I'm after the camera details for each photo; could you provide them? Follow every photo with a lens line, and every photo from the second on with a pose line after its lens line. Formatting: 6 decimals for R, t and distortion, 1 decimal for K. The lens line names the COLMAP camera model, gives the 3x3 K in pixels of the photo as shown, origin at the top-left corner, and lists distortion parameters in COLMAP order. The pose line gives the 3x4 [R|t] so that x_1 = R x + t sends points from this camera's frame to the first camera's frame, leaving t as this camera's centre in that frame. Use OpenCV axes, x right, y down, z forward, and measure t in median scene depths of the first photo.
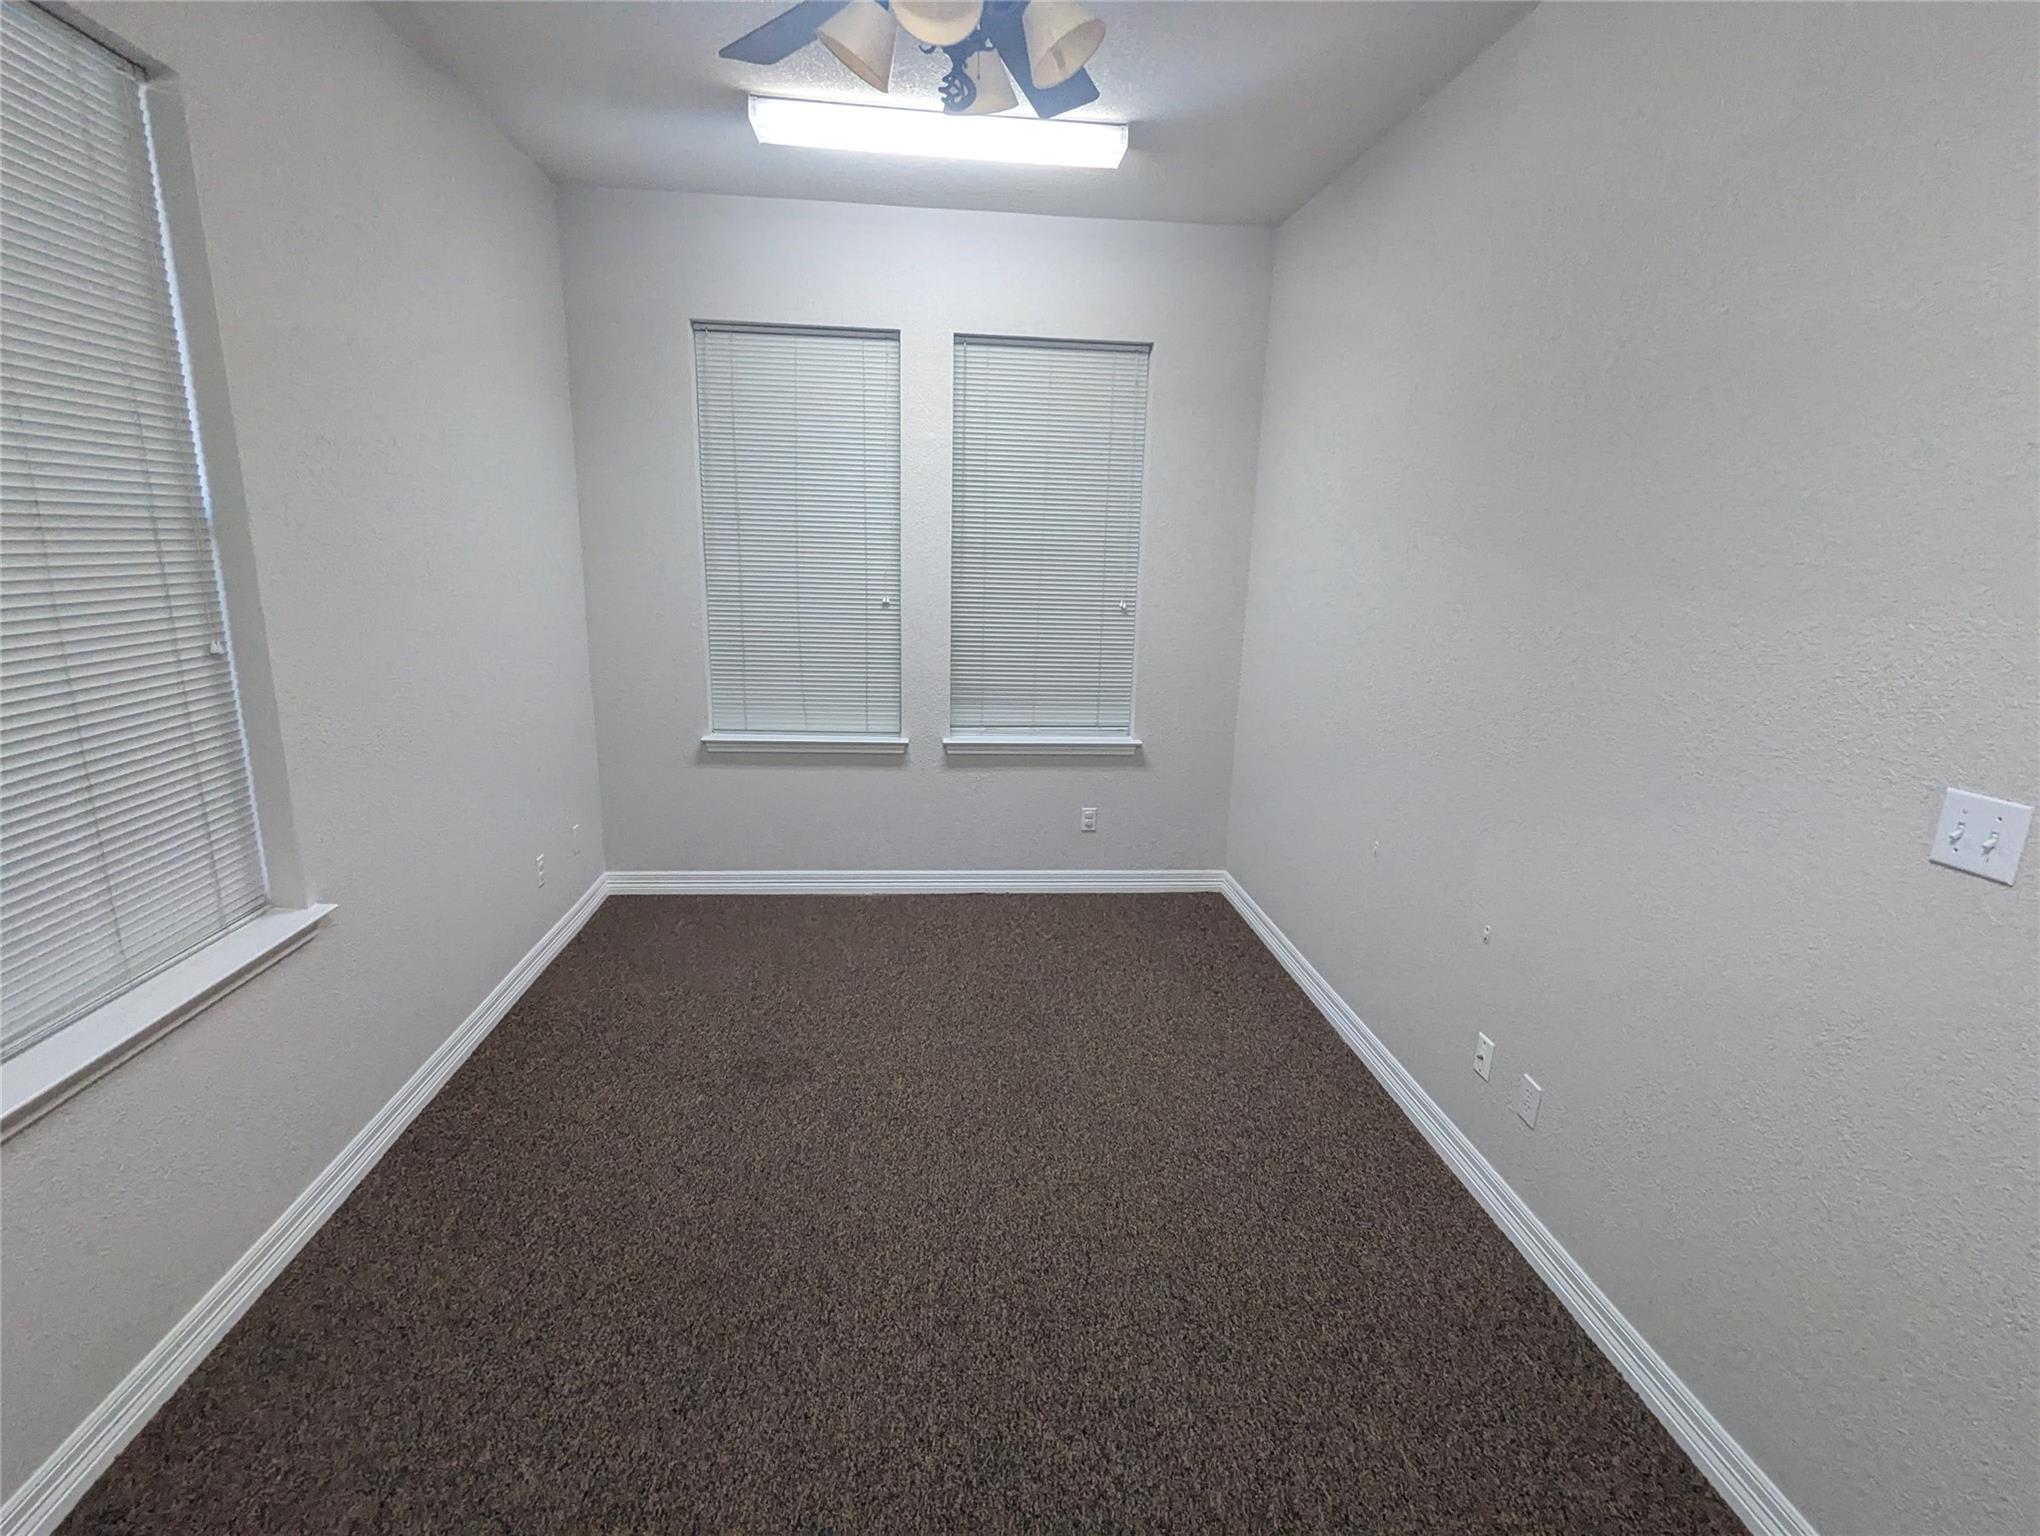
lens RADIAL K [[961.3, 0, 1022.9], [0, 961.3, 770.8], [0, 0, 1]] dist [-0.002075, 0.004369]
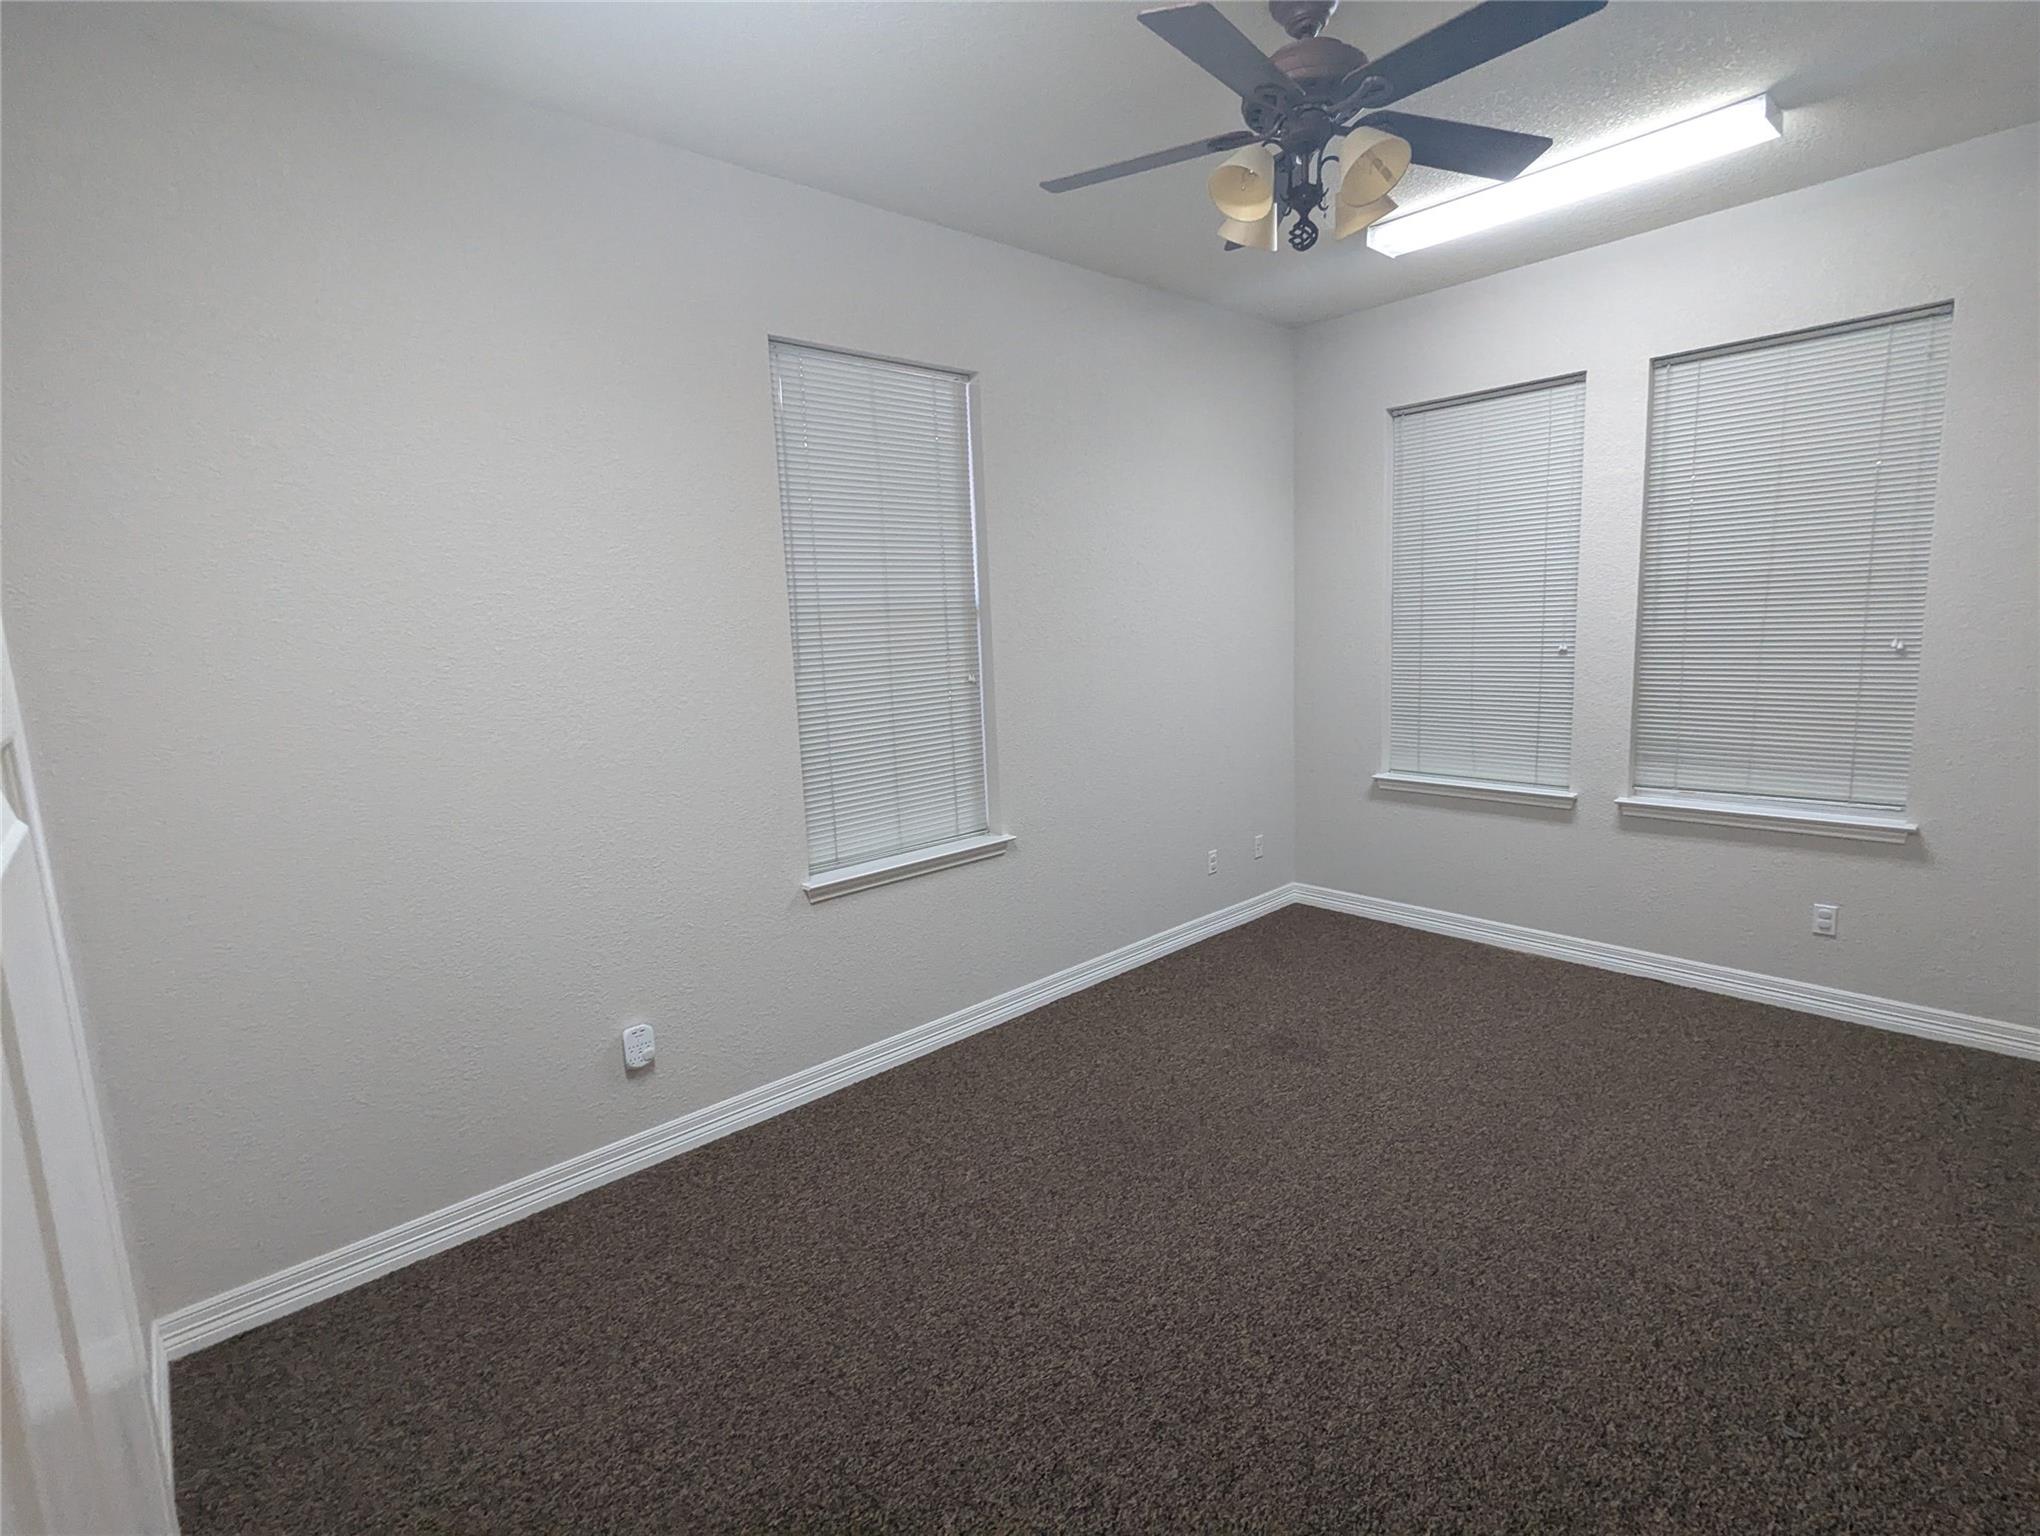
lens RADIAL K [[1006.9, 0, 1067.3], [0, 1006.9, 779.3], [0, 0, 1]] dist [0.002658, 0.000939]
pose [[0.611558, 0.072327, -0.787887, 0.528143], [-0.126850, 0.991894, -0.007407, 0.034708], [0.780965, 0.104473, 0.615776, 0.007500]]
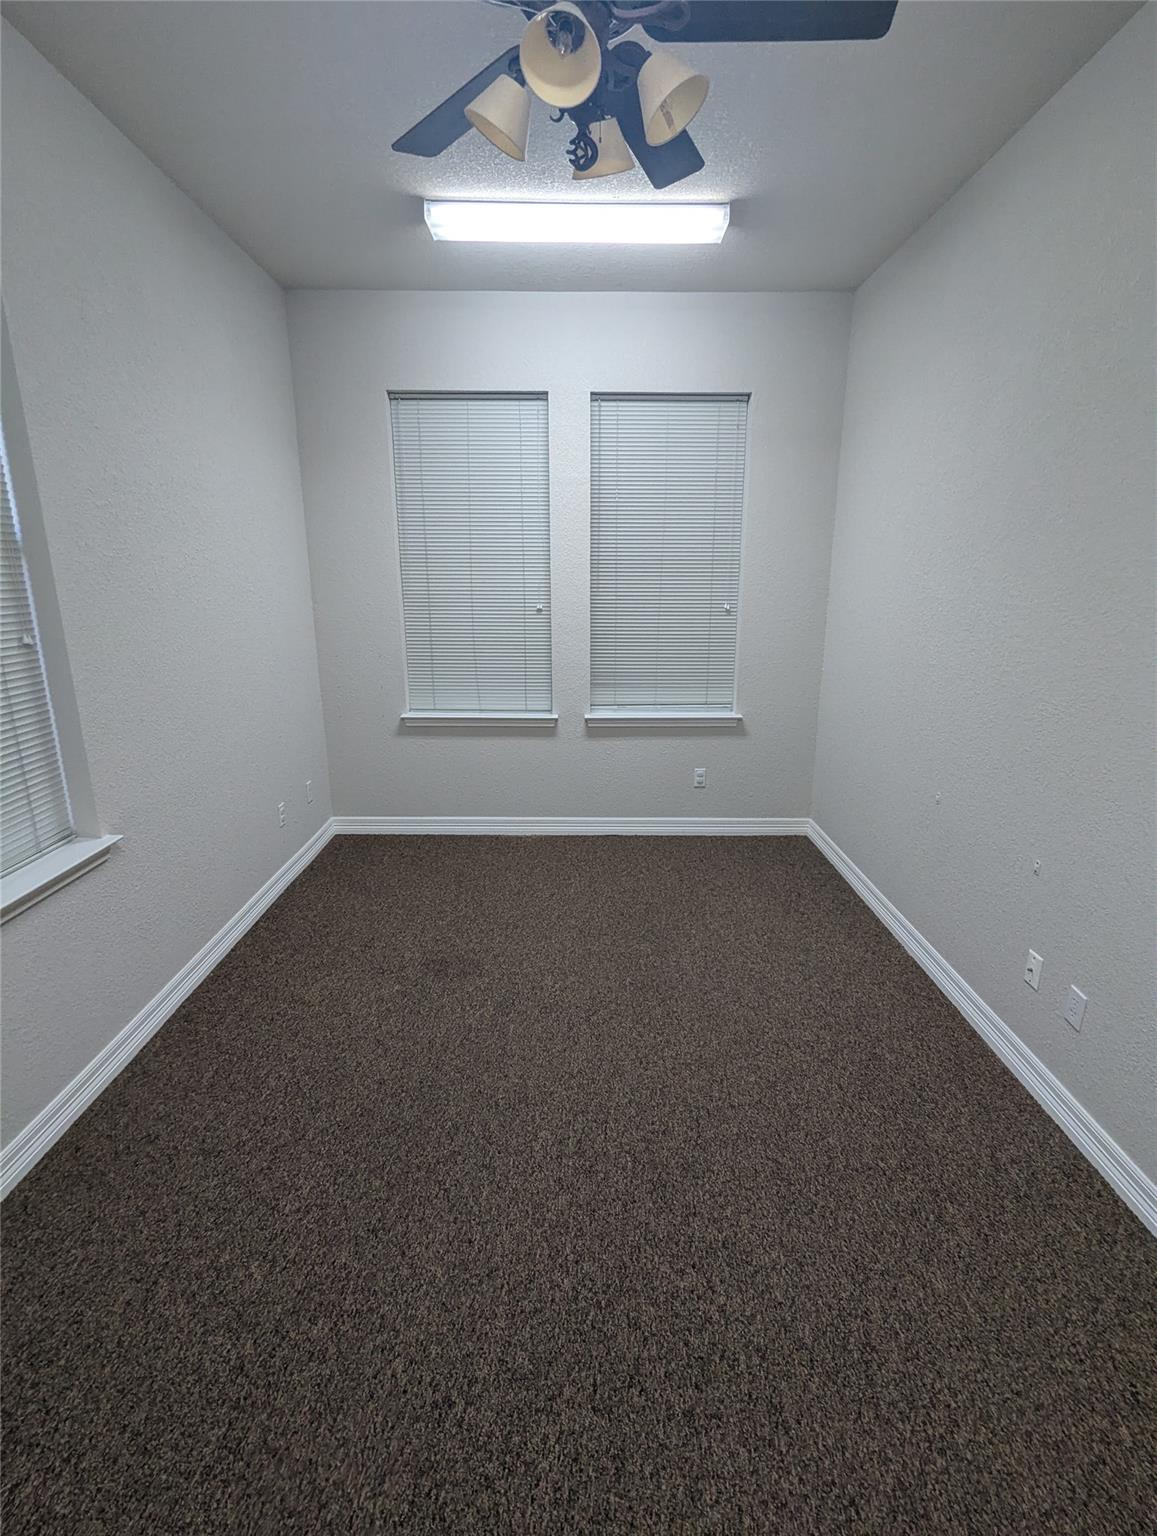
lens RADIAL K [[720.9, 0, 582.4], [0, 720.9, 767.6], [0, 0, 1]] dist [-0.000985, 0.000405]
pose [[0.995384, -0.004124, -0.095885, 0.008990], [0.006619, 0.999648, 0.025711, 0.019033], [0.095745, -0.026227, 0.995060, 0.060132]]
